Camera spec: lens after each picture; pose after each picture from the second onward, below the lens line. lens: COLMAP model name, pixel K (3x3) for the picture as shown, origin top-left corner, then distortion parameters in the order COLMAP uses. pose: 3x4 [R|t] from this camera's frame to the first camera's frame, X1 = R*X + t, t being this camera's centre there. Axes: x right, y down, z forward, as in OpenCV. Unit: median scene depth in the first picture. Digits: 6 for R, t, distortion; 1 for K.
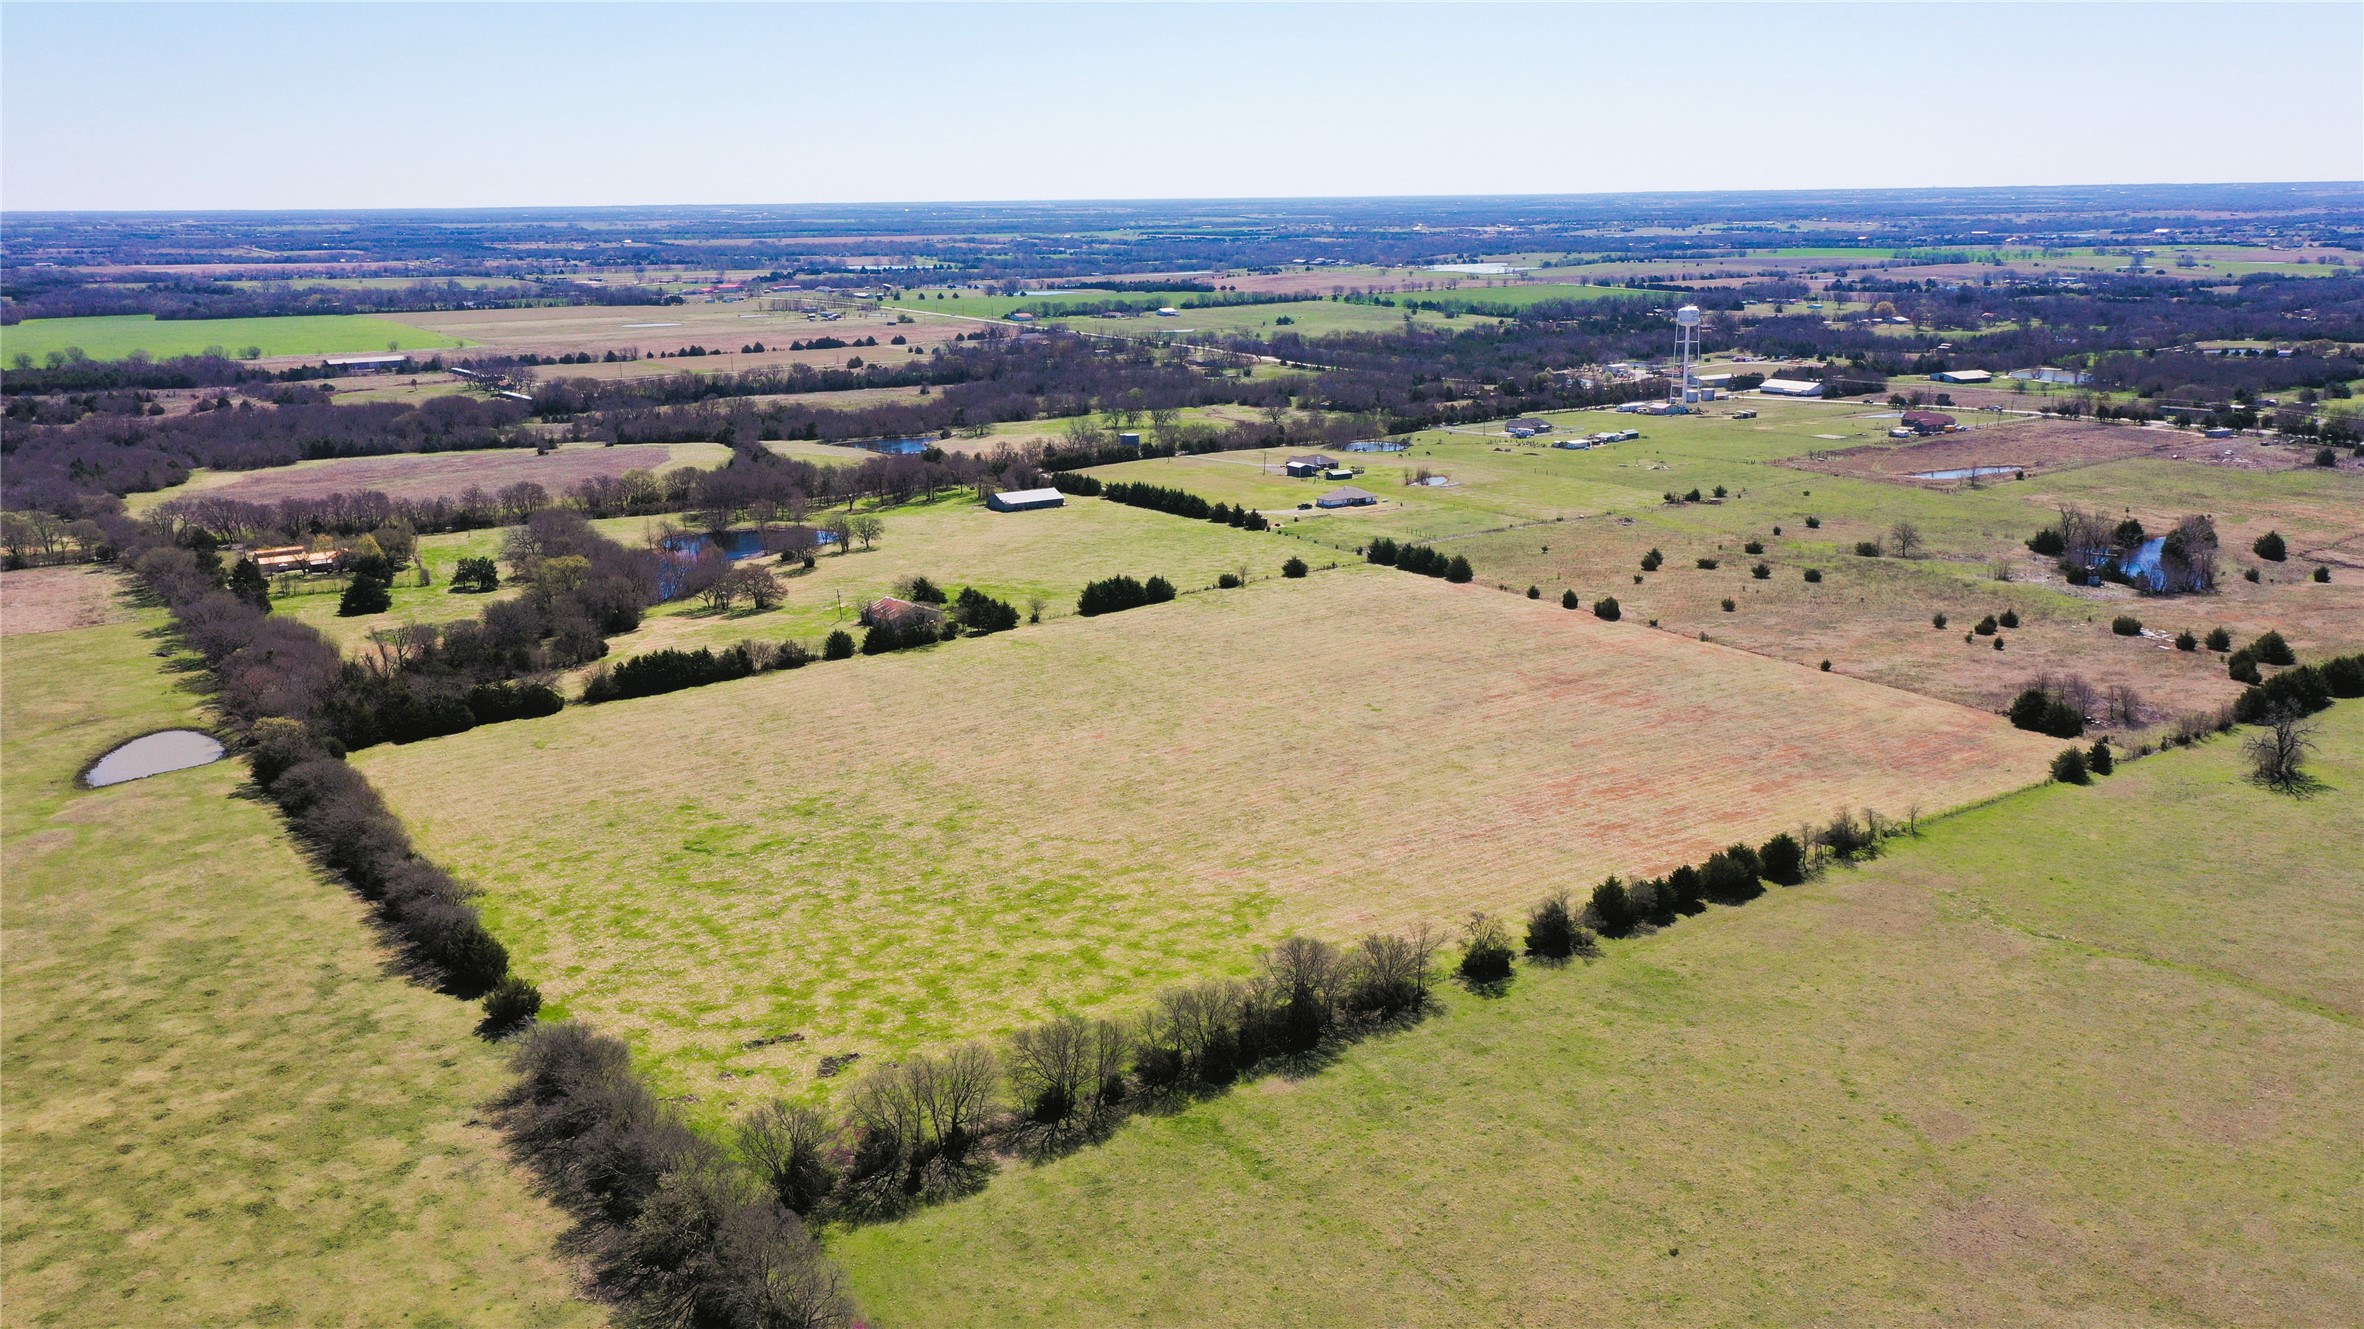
lens RADIAL K [[1870.5, 0, 1180.7], [0, 1870.5, 663.9], [0, 0, 1]] dist [0.018070, -0.005271]
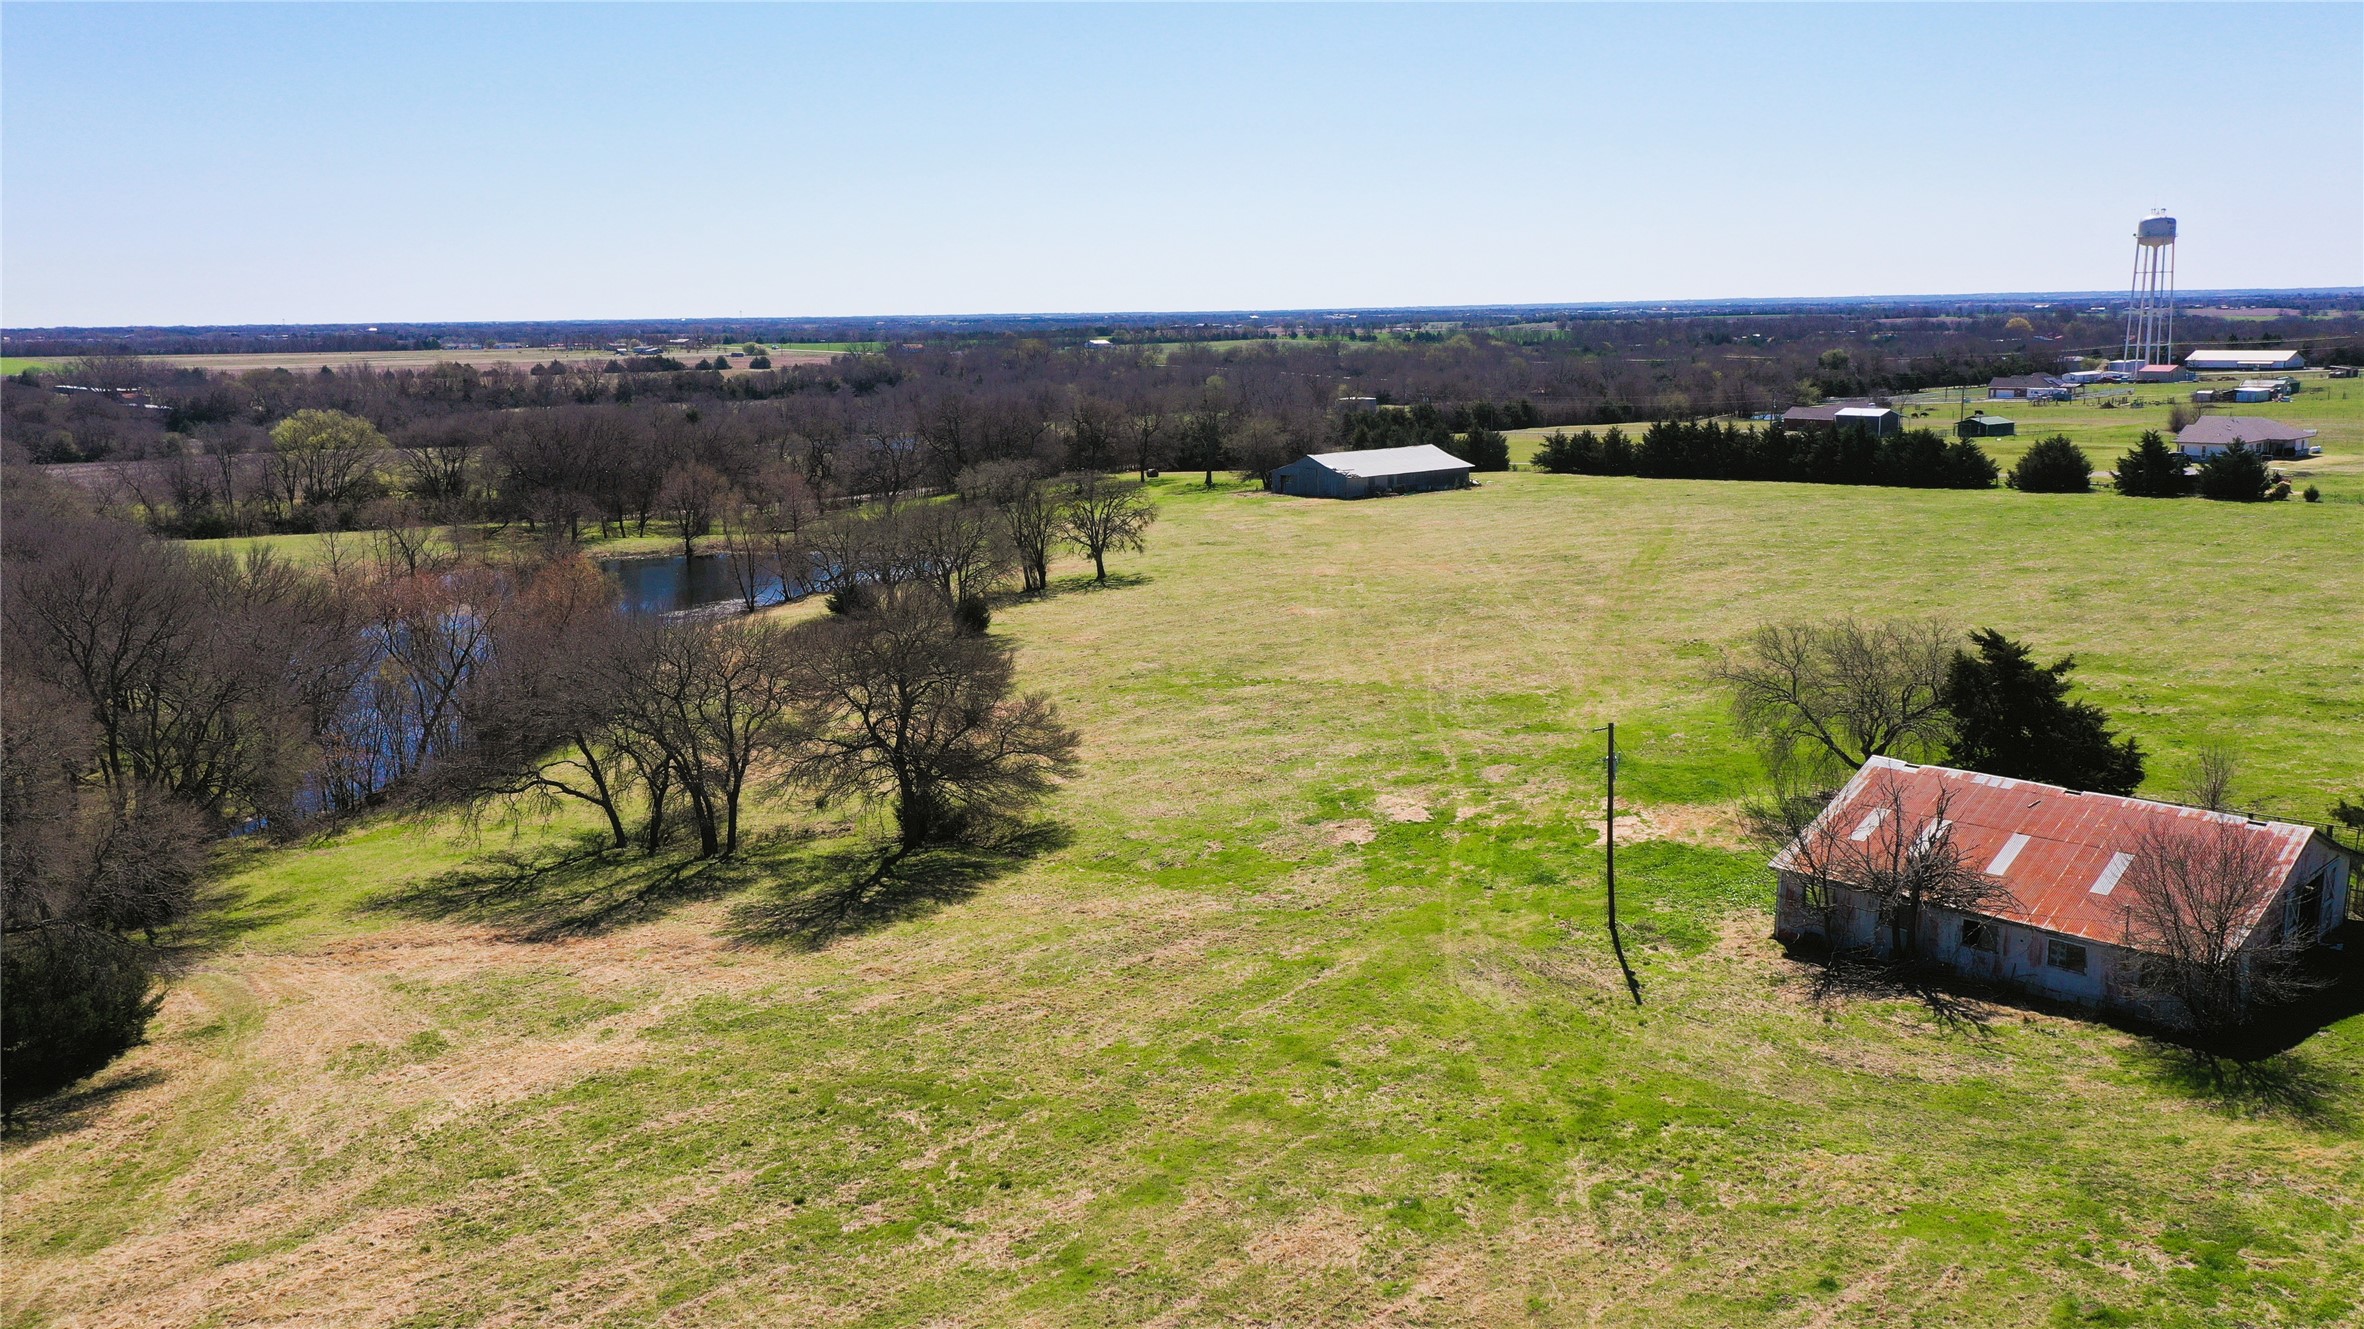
lens RADIAL K [[1870.5, 0, 1187.3], [0, 1870.5, 666.2], [0, 0, 1]] dist [0.018070, -0.005271]
pose [[0.992486, -0.026371, 0.119481, -0.245202], [0.033592, 0.997702, -0.058833, -0.038833], [-0.117655, 0.062404, 0.991092, 0.911981]]
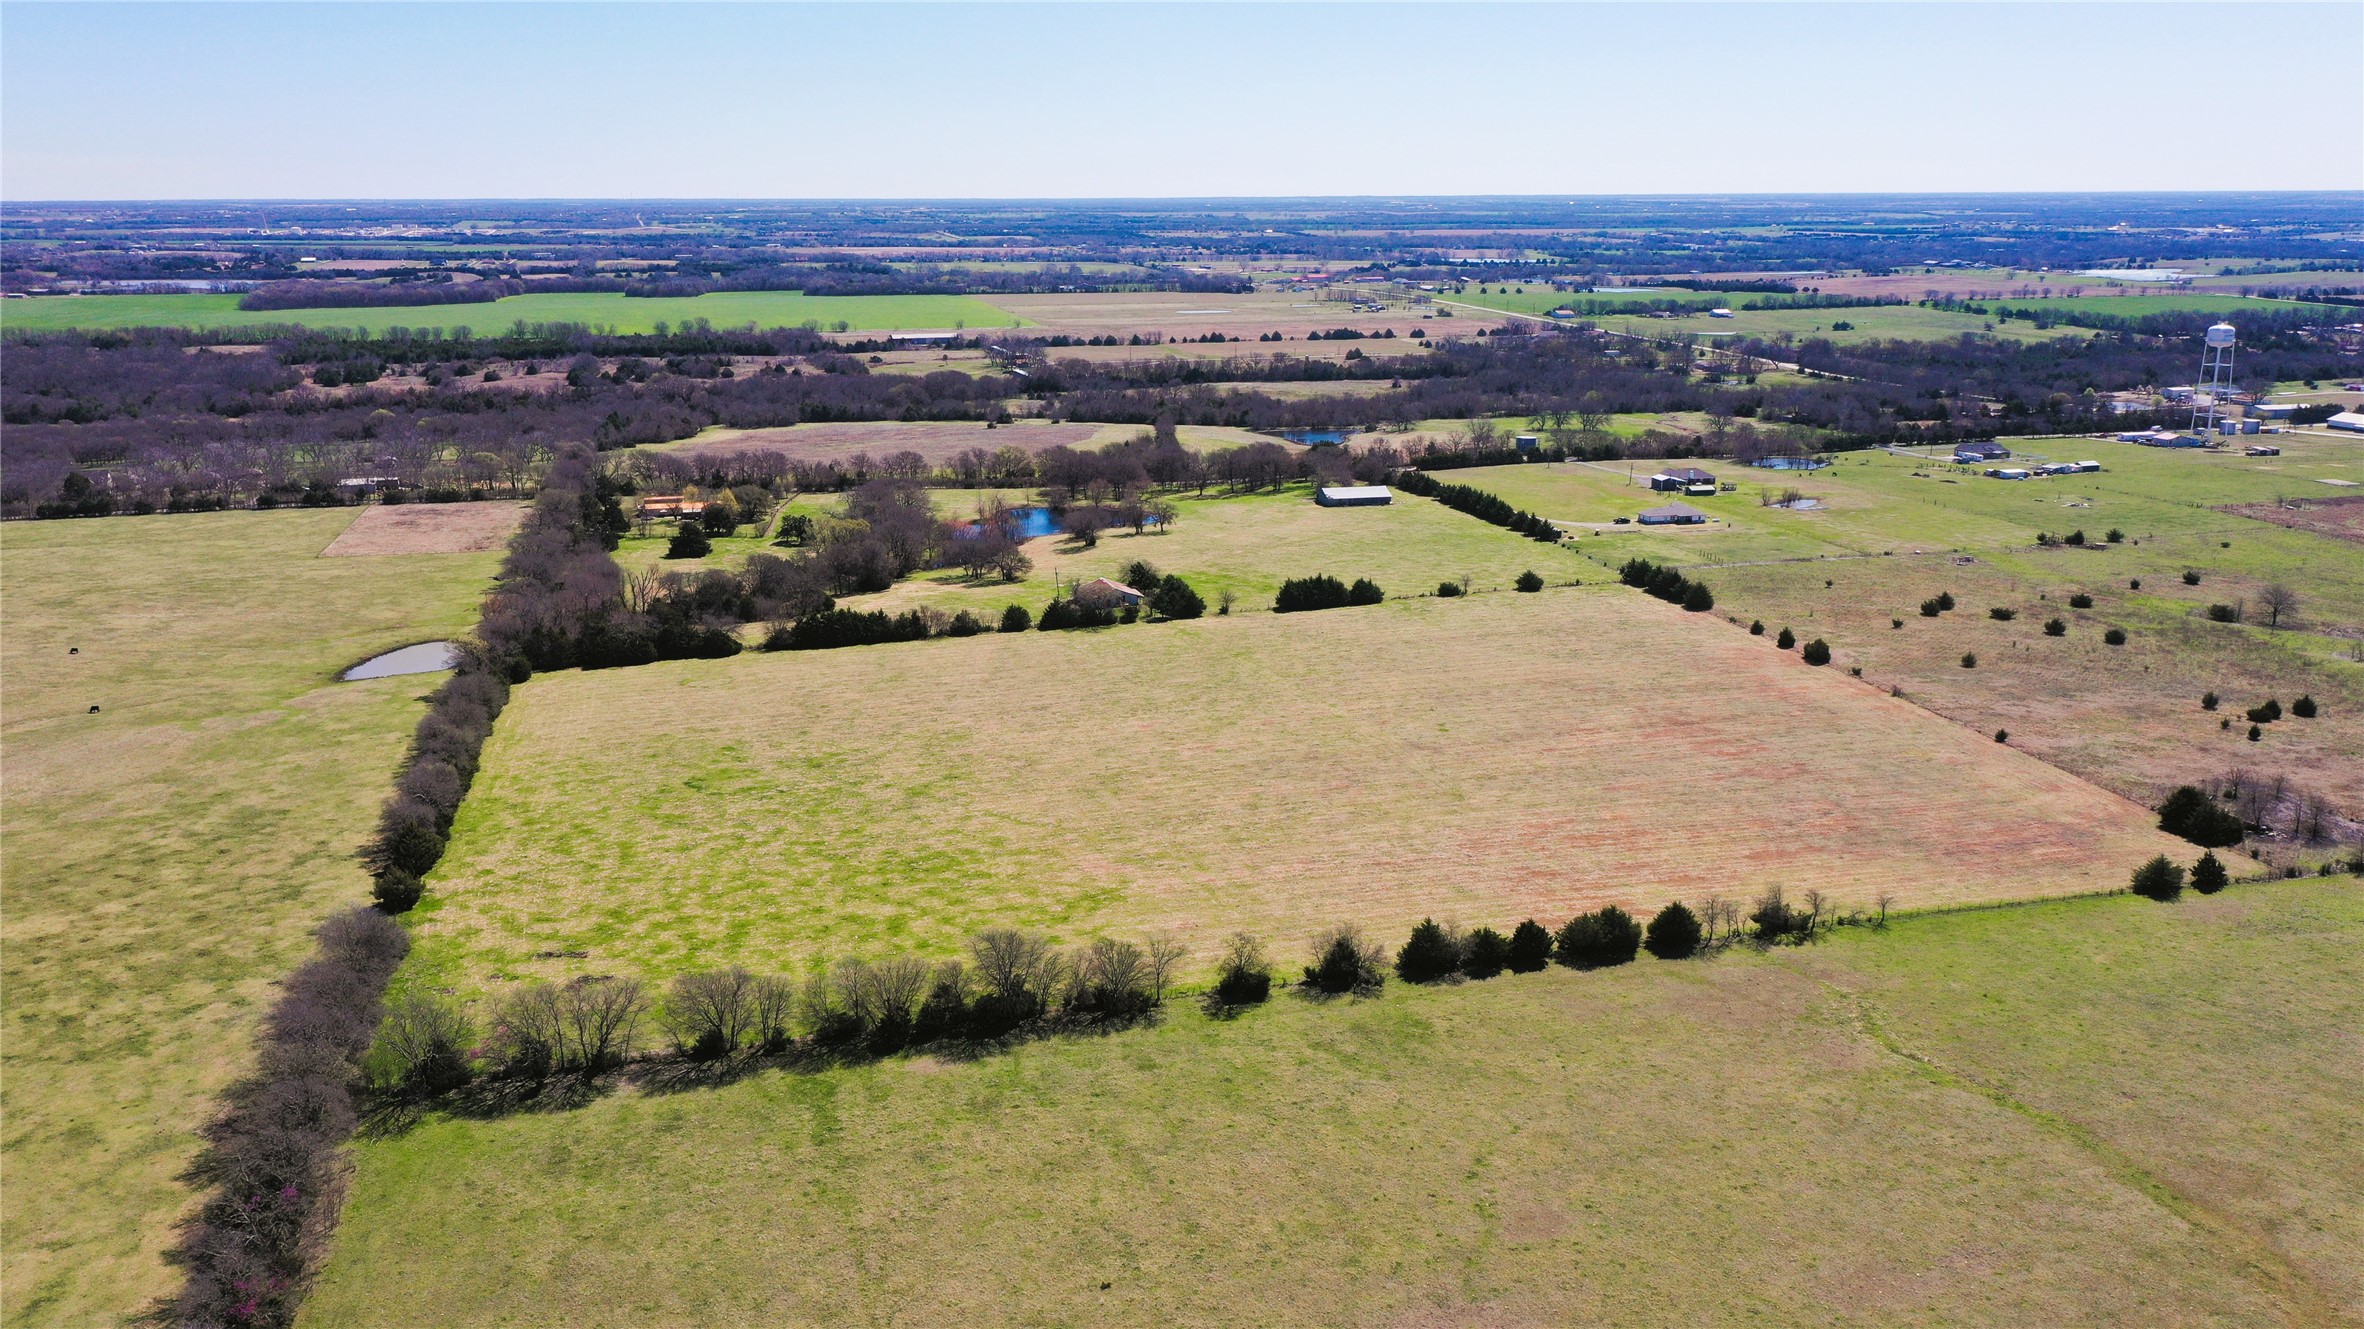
lens RADIAL K [[1870.5, 0, 1174.9], [0, 1870.5, 666.4], [0, 0, 1]] dist [0.018070, -0.005271]
pose [[0.938103, 0.093037, -0.333627, 0.247617], [-0.091329, 0.995603, 0.020837, -0.013267], [0.334099, 0.010922, 0.942475, 0.036668]]
